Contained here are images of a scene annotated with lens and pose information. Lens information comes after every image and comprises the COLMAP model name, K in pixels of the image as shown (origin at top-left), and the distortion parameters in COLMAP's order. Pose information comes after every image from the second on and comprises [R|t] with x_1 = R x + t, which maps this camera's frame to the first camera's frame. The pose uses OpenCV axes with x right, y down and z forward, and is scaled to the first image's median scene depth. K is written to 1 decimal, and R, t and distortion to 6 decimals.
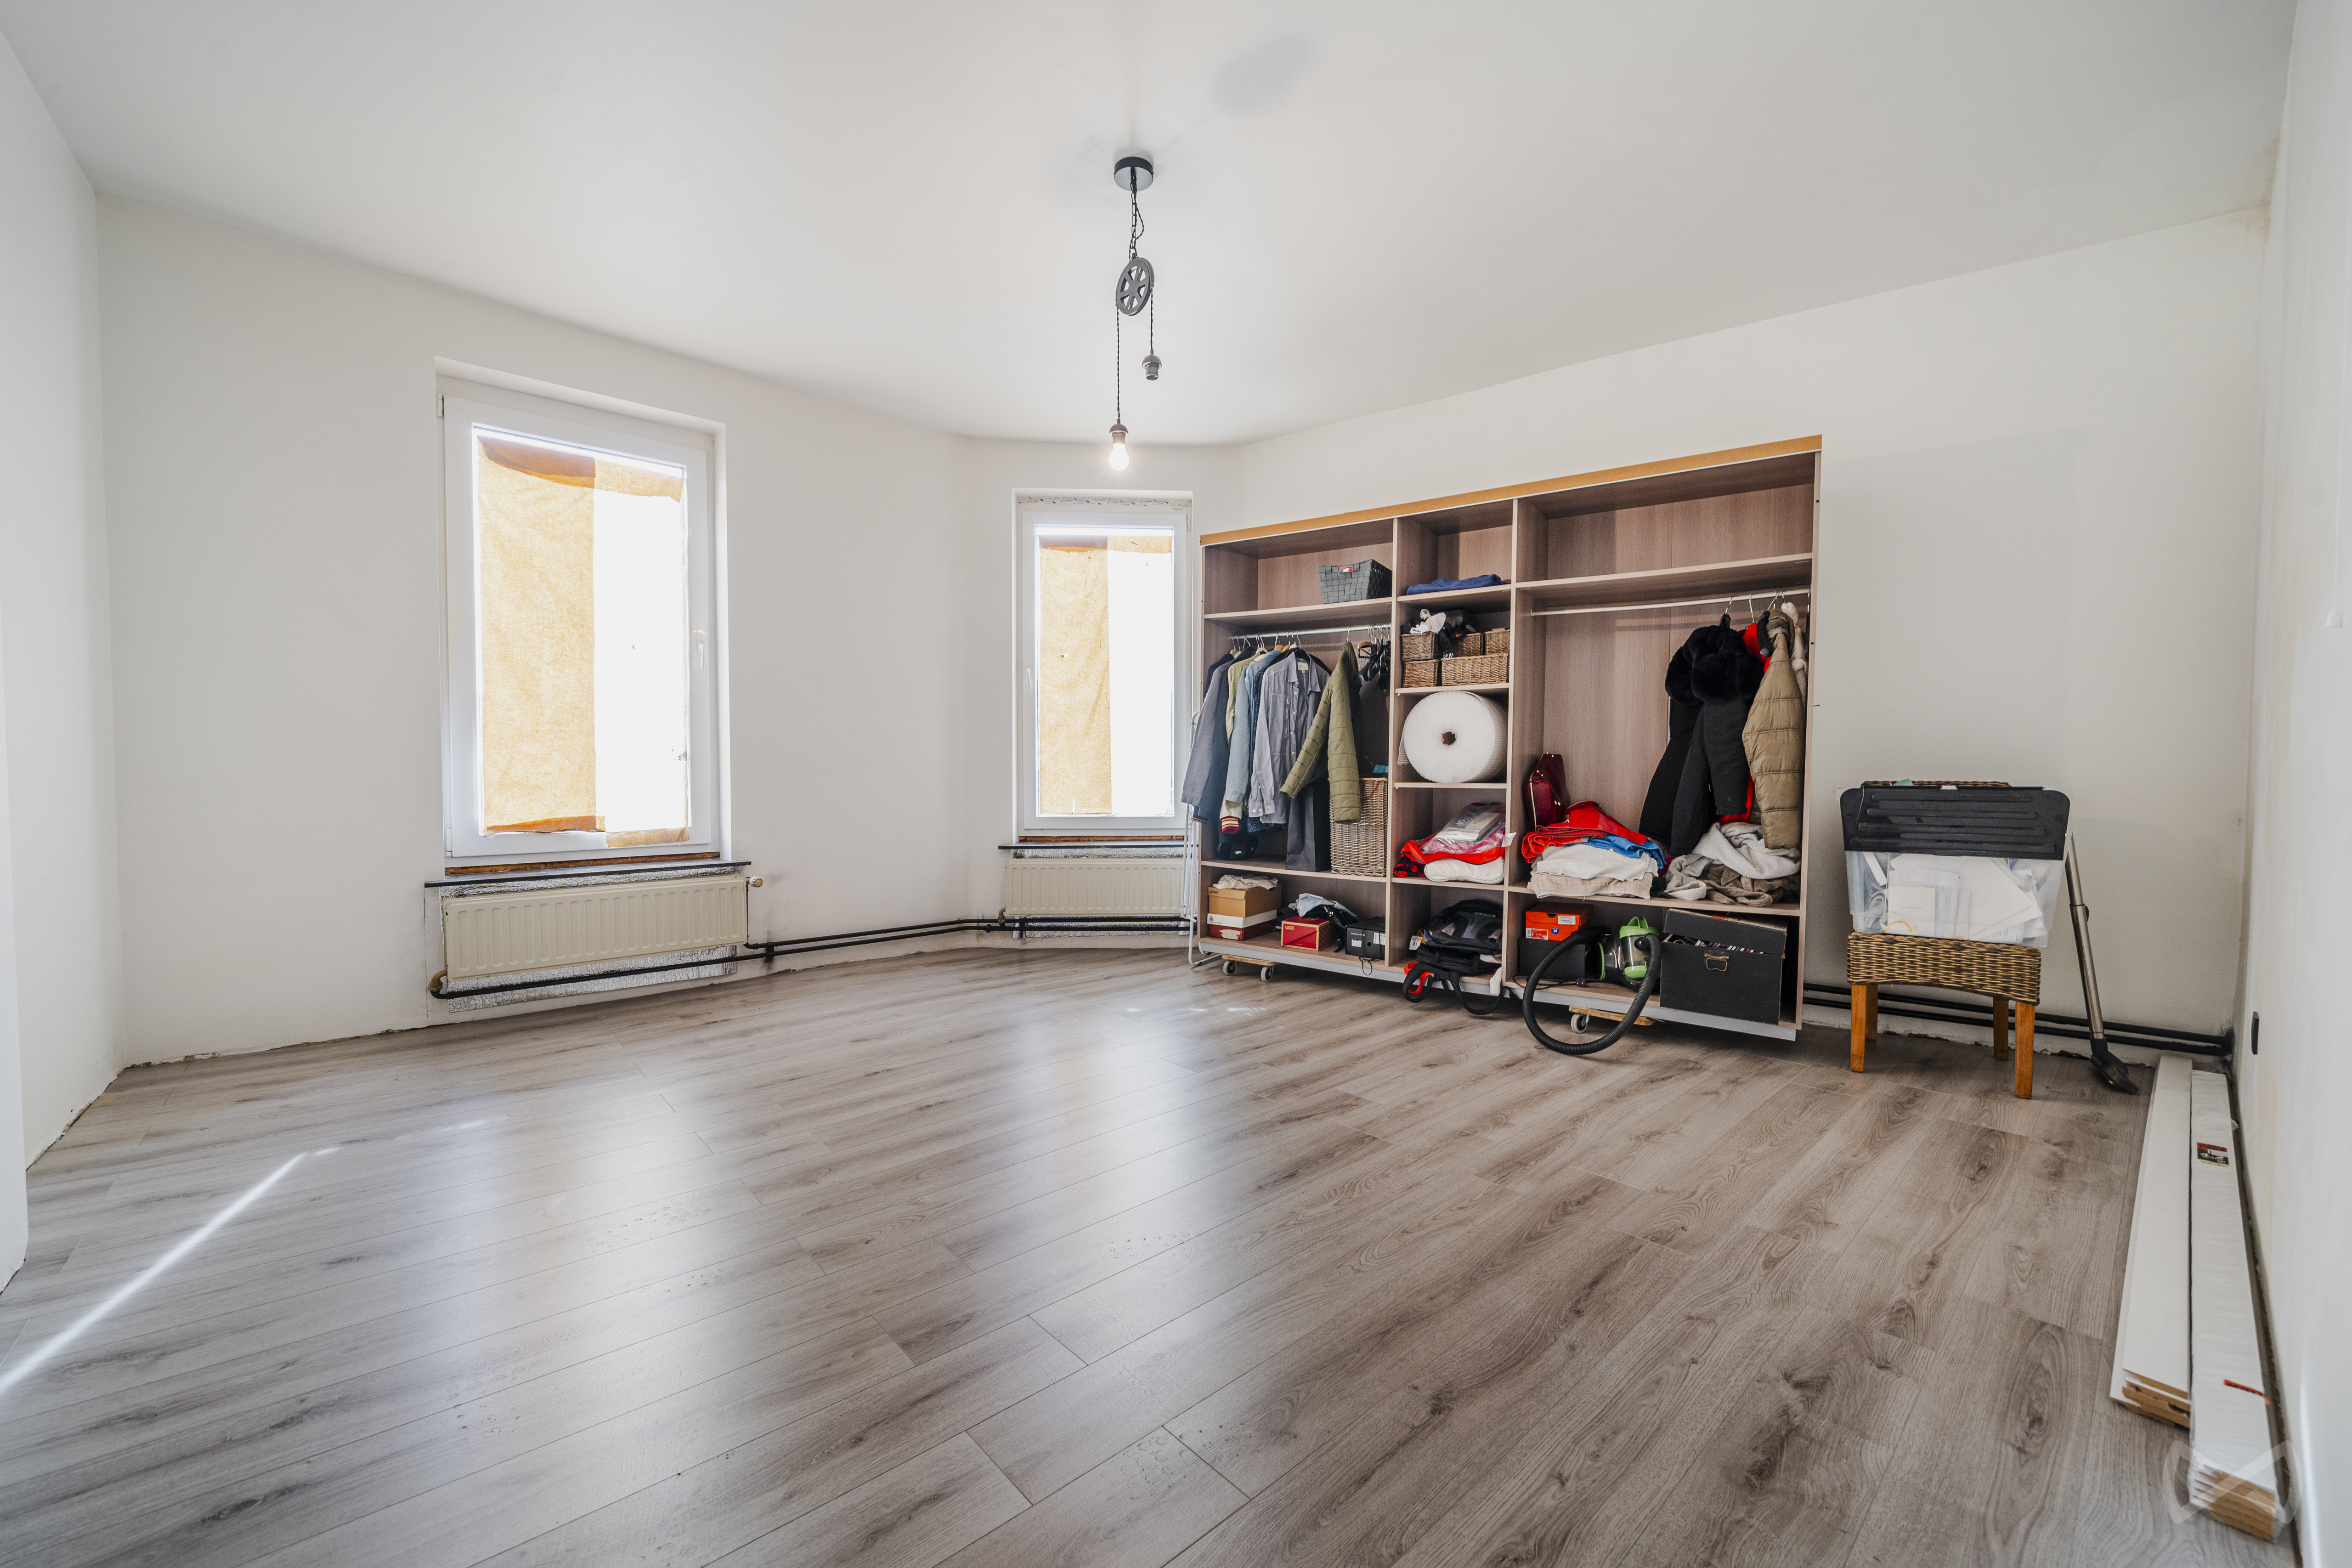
lens RADIAL K [[870.6, 0, 1181.2], [0, 870.6, 789.2], [0, 0, 1]] dist [-0.000563, 0.000282]
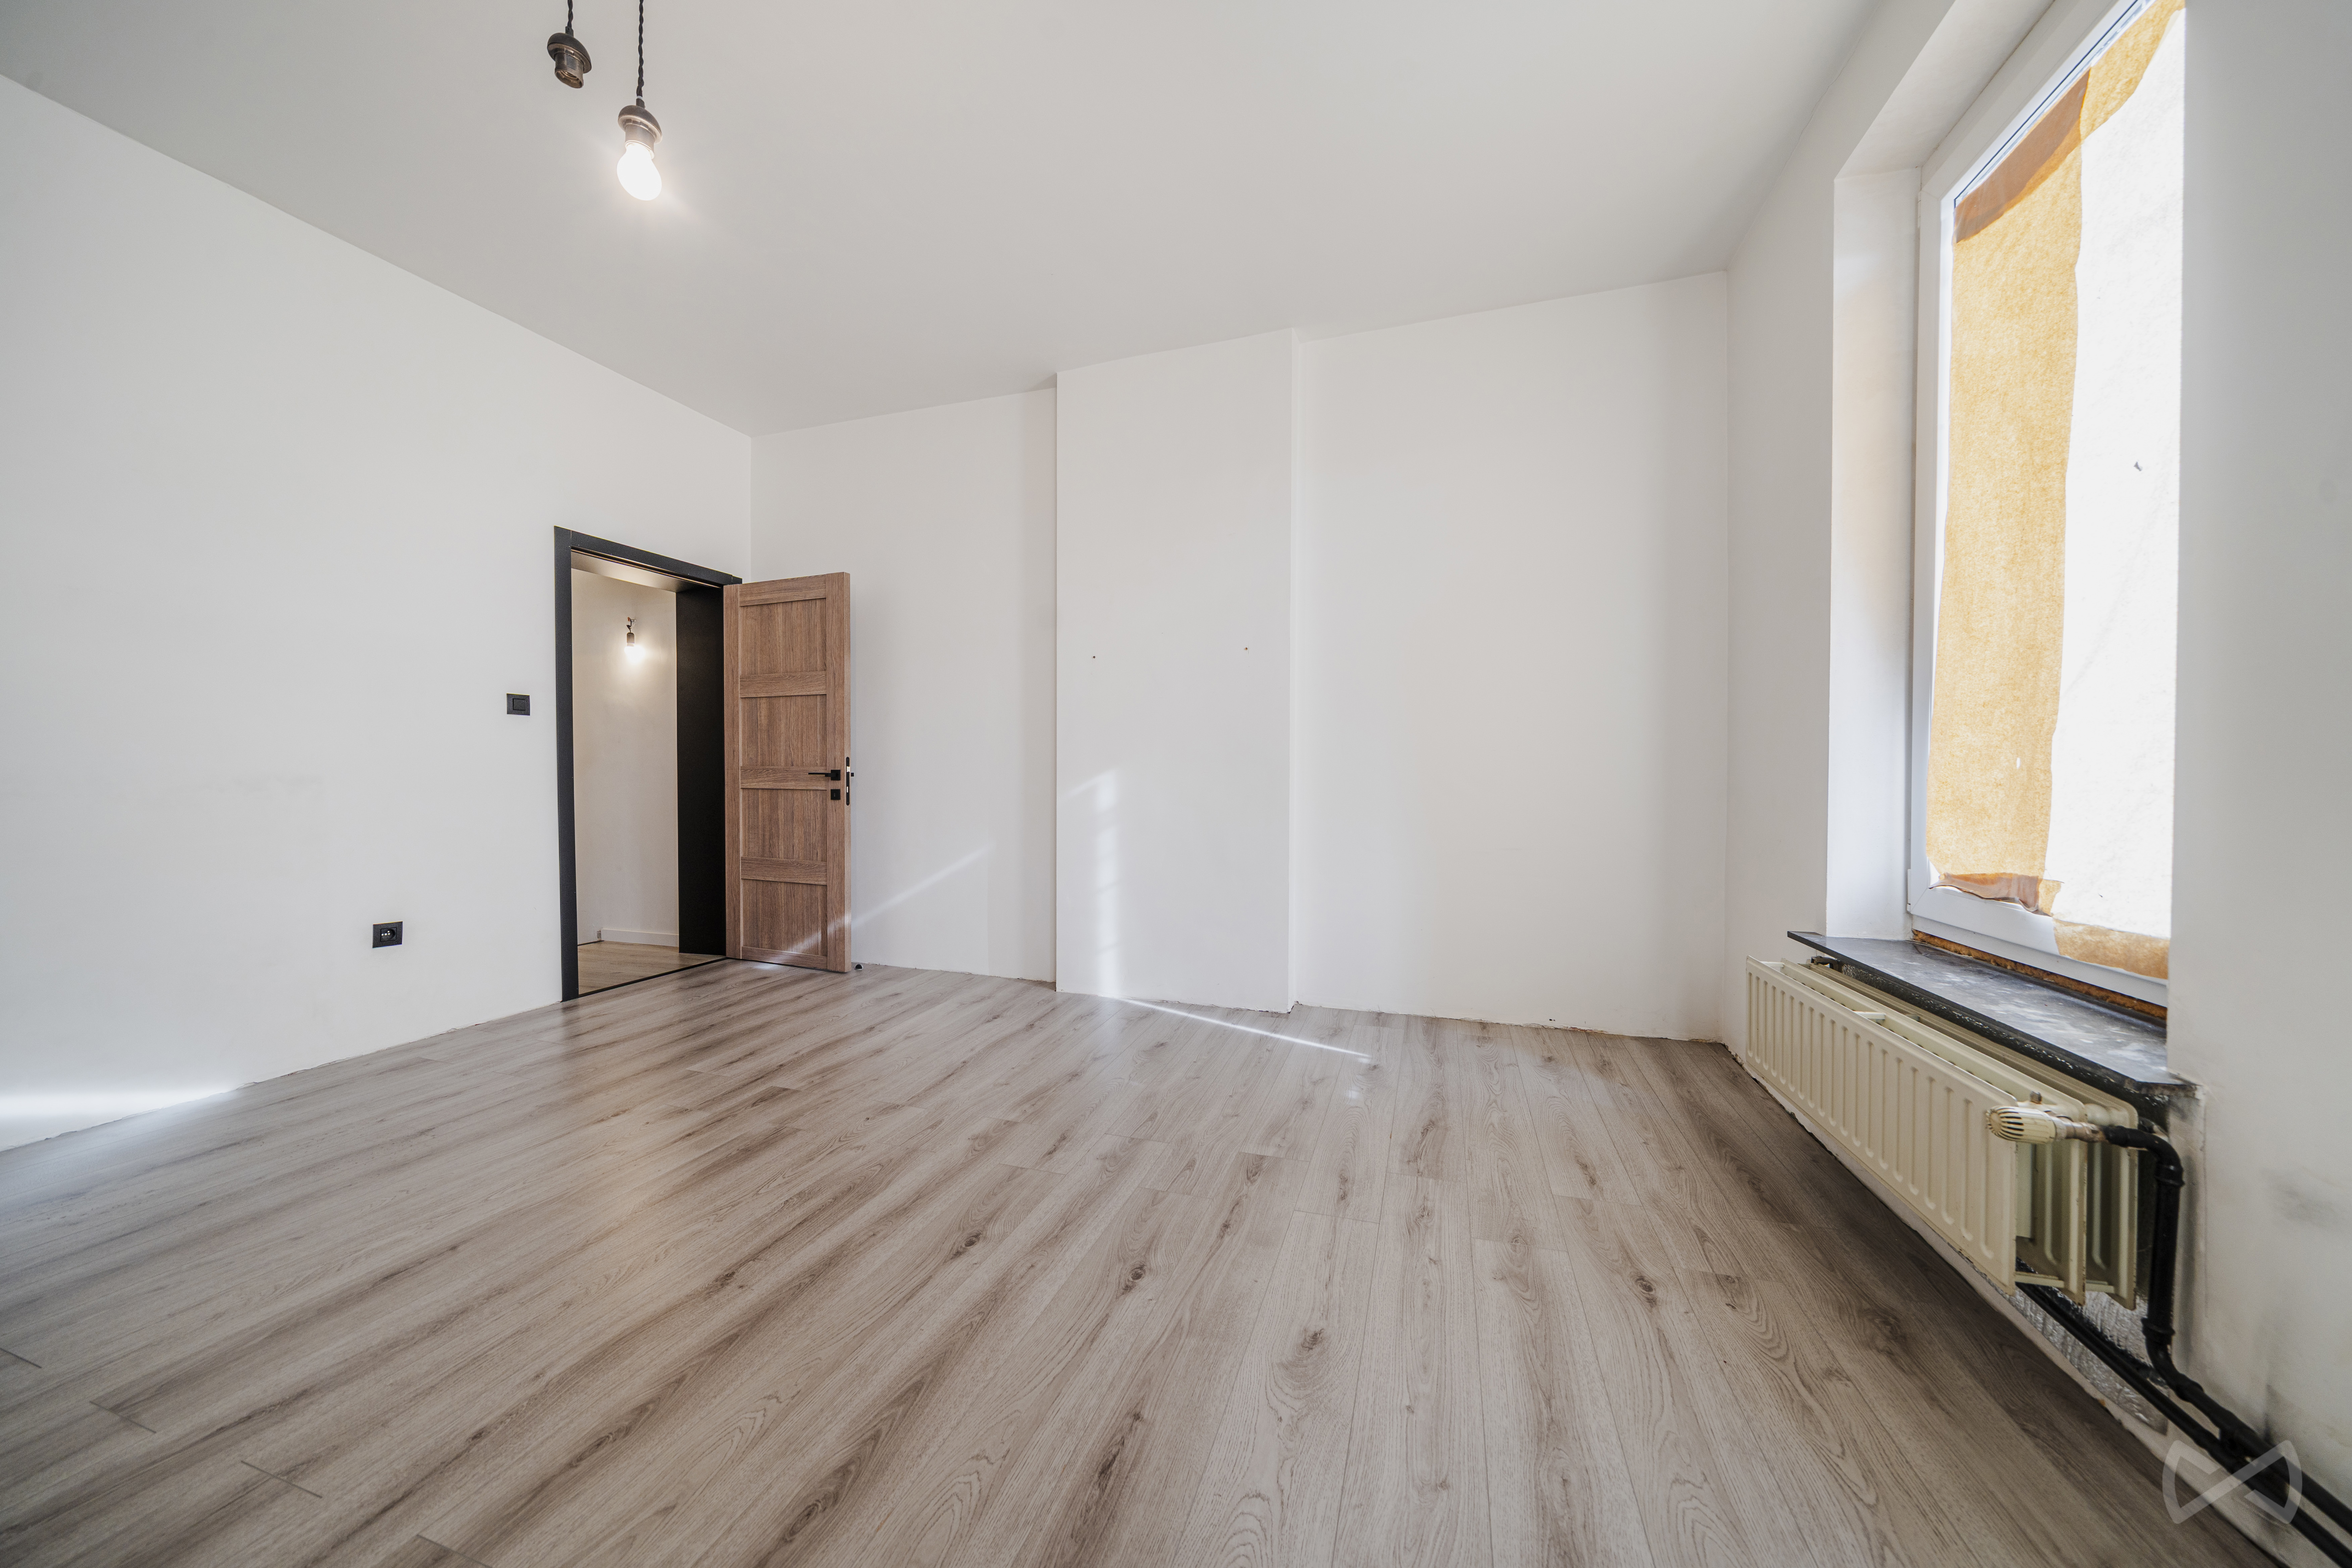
lens RADIAL K [[796.3, 0, 1179.5], [0, 796.3, 790.9], [0, 0, 1]] dist [-0.006919, 0.000305]
pose [[-0.860440, 0.002202, -0.509546, -0.105093], [-0.021782, 0.998918, 0.041100, -0.030797], [0.509085, 0.046463, -0.859461, 1.567855]]
